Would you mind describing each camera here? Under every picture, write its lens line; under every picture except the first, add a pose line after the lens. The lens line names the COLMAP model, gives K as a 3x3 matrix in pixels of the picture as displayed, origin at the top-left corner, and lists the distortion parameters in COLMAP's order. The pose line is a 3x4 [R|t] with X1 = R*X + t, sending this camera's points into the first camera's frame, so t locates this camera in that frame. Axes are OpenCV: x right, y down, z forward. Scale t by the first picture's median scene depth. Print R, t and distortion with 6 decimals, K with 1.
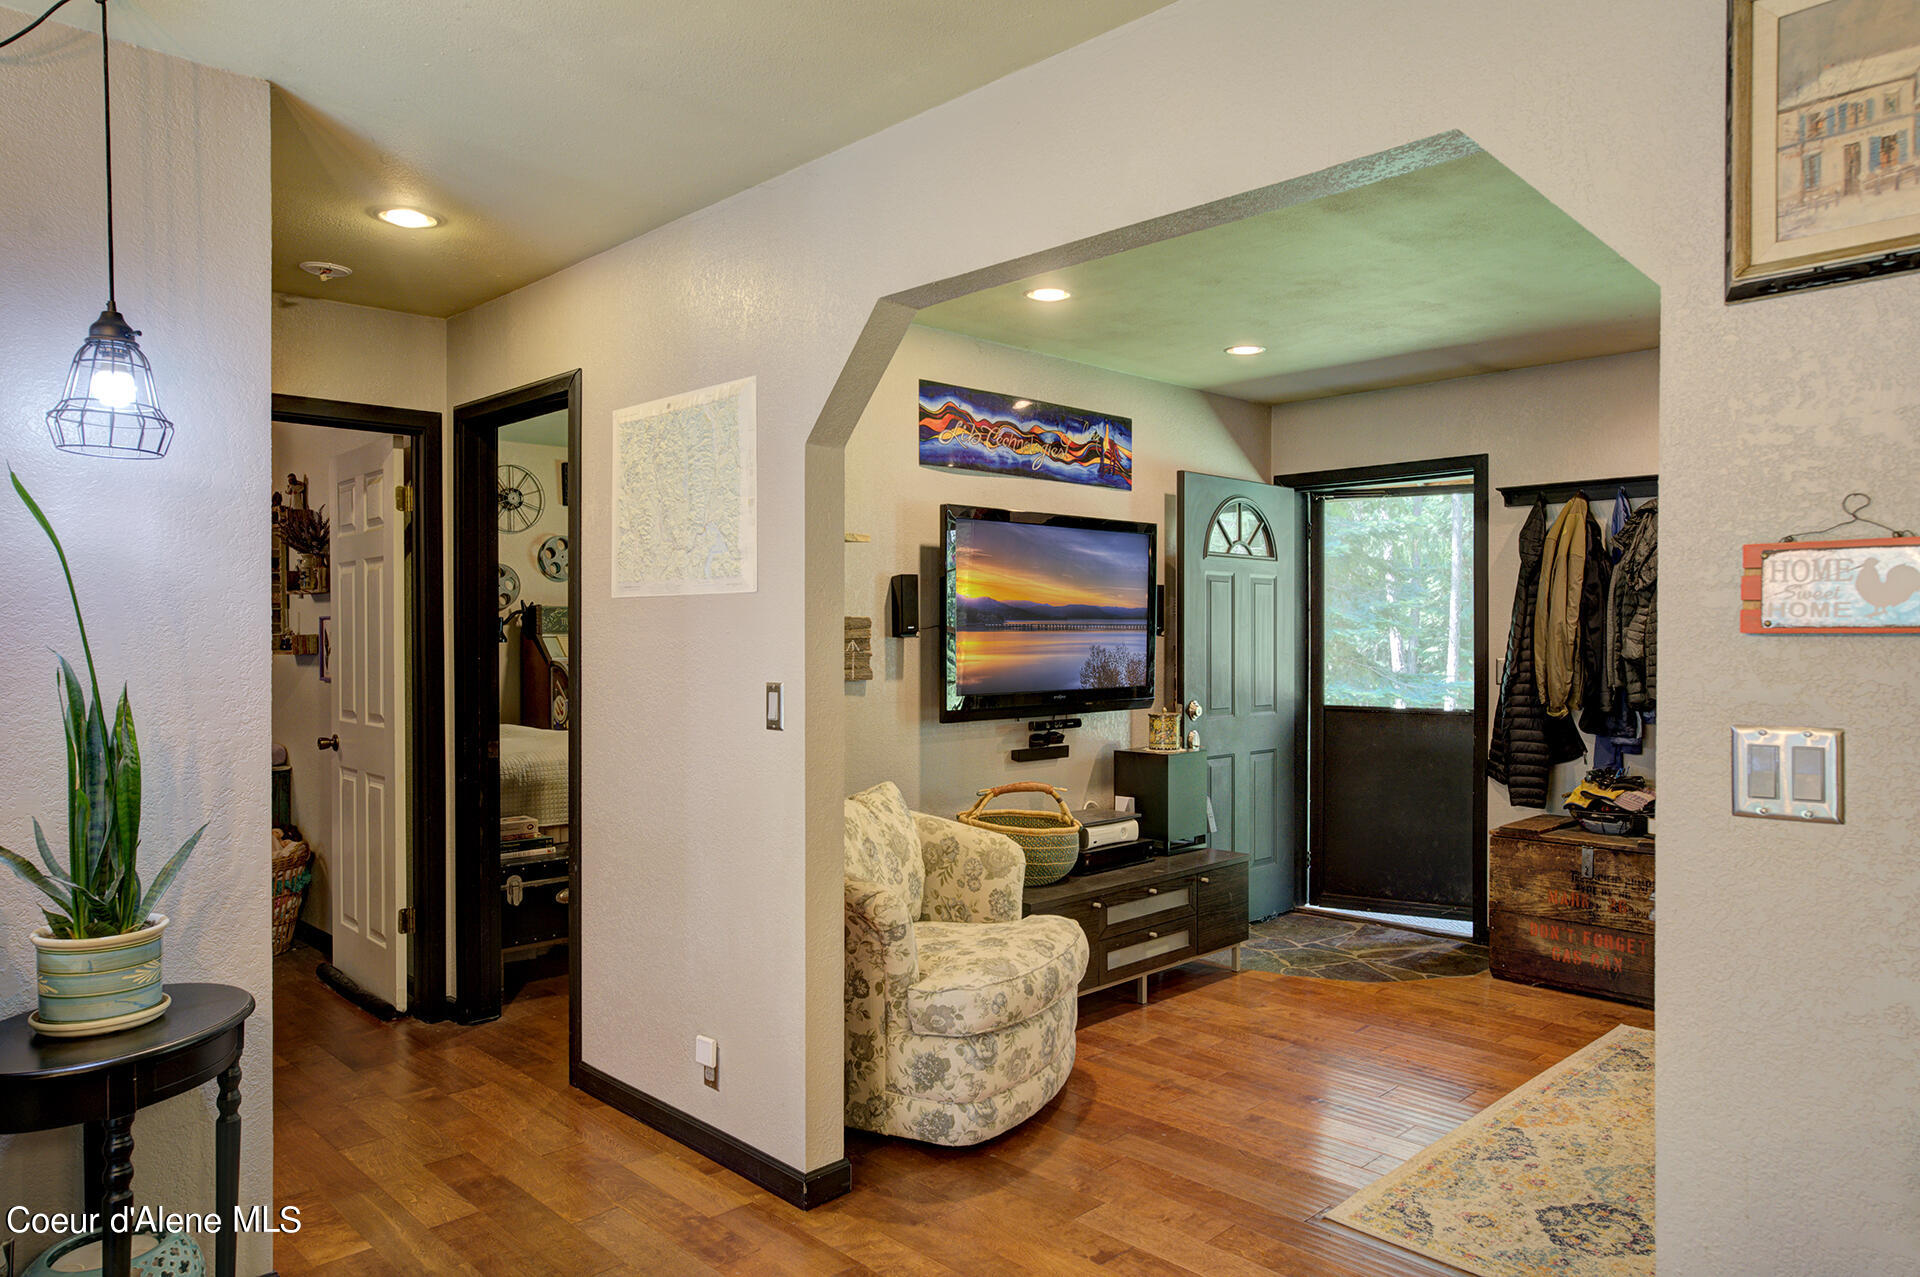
lens RADIAL K [[1264.7, 0, 957.3], [0, 1264.7, 642.9], [0, 0, 1]] dist [0.003438, 0.007734]
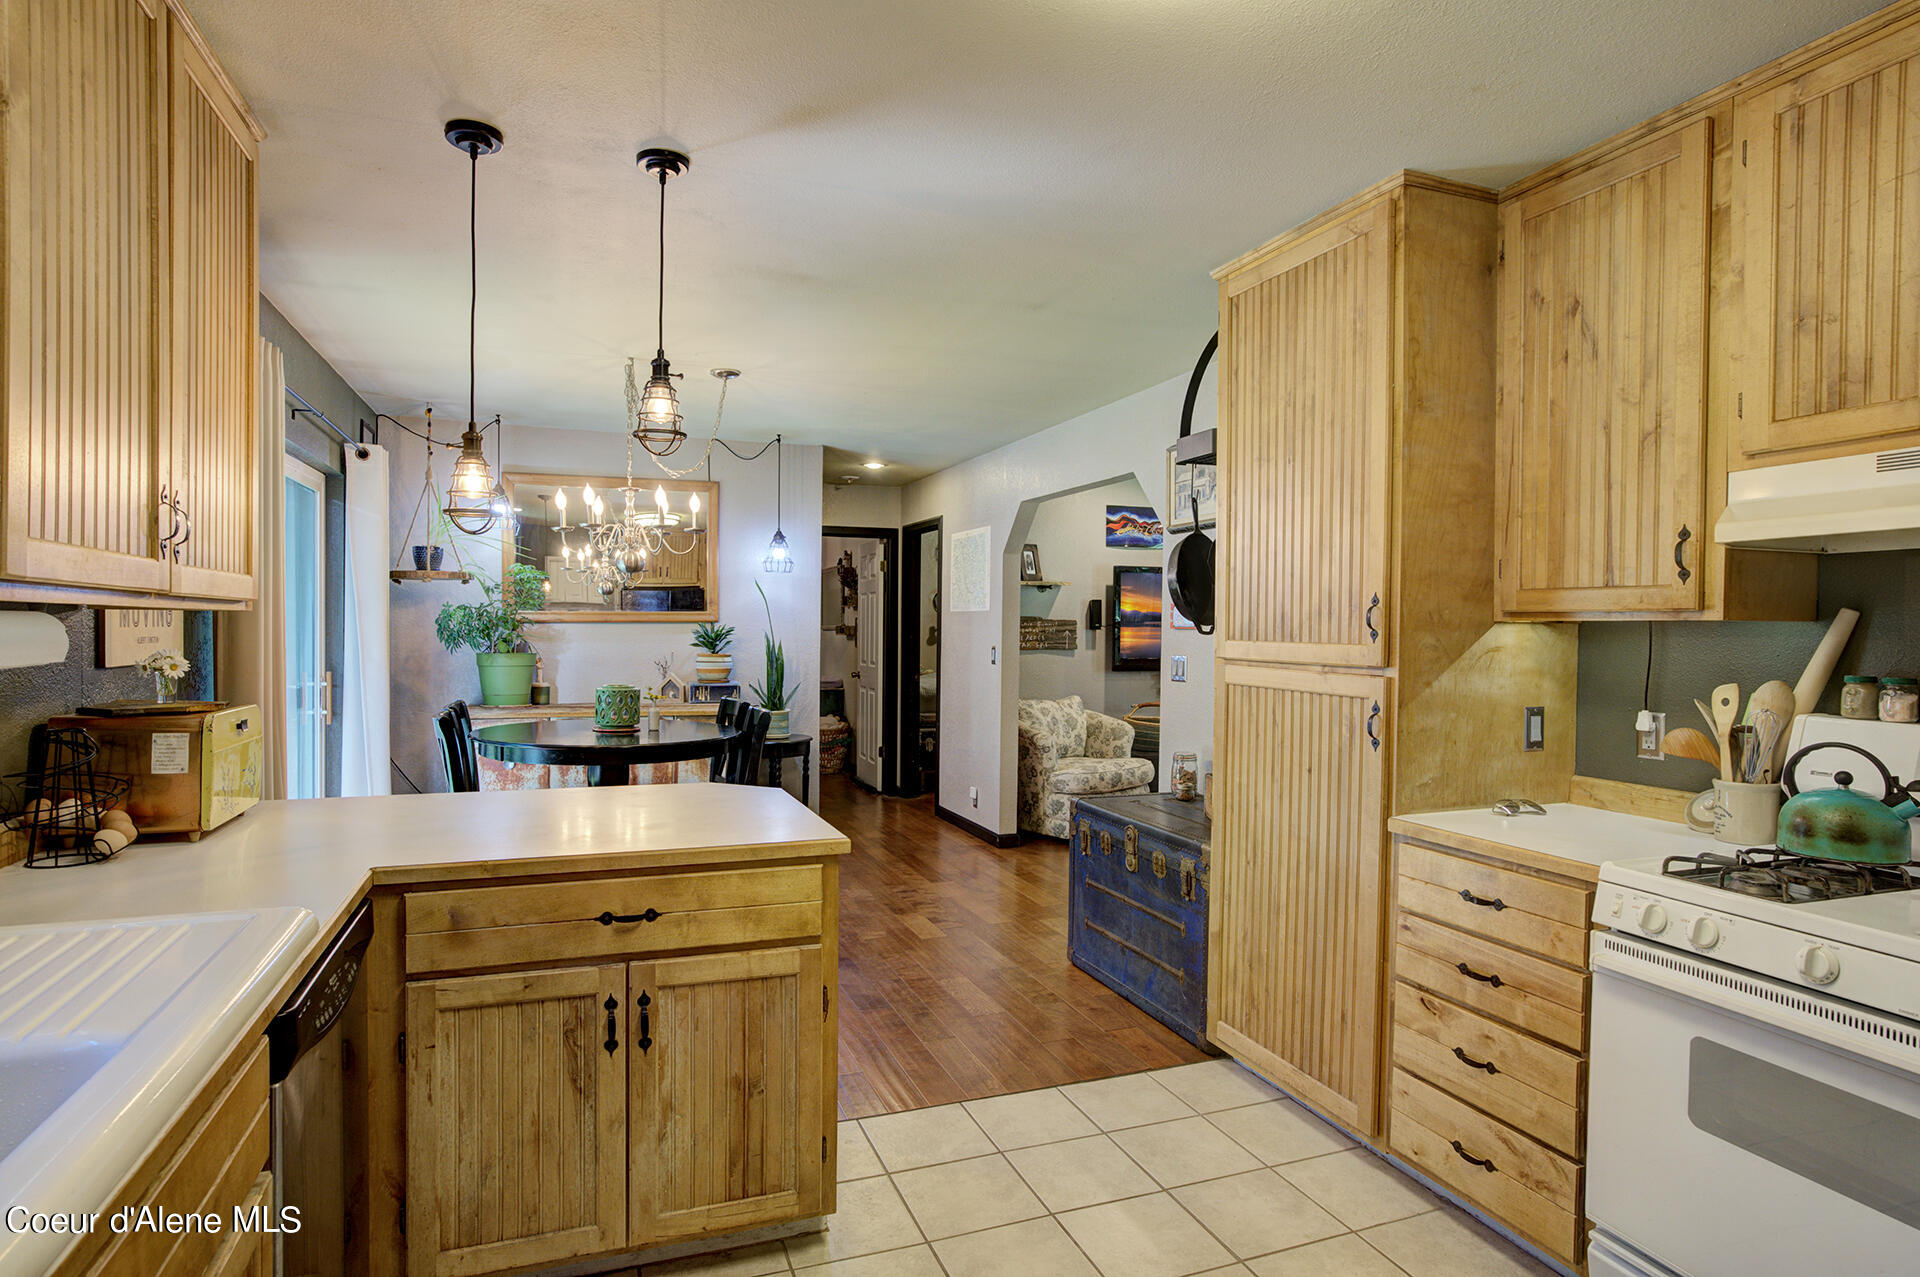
lens RADIAL K [[1039.5, 0, 962.8], [0, 1039.5, 639.1], [0, 0, 1]] dist [-0.029155, 0.000316]
pose [[0.920344, 0.015250, -0.390812, 0.474936], [-0.014620, 0.999883, 0.004586, 0.007200], [0.390836, 0.001493, 0.920459, -0.738797]]
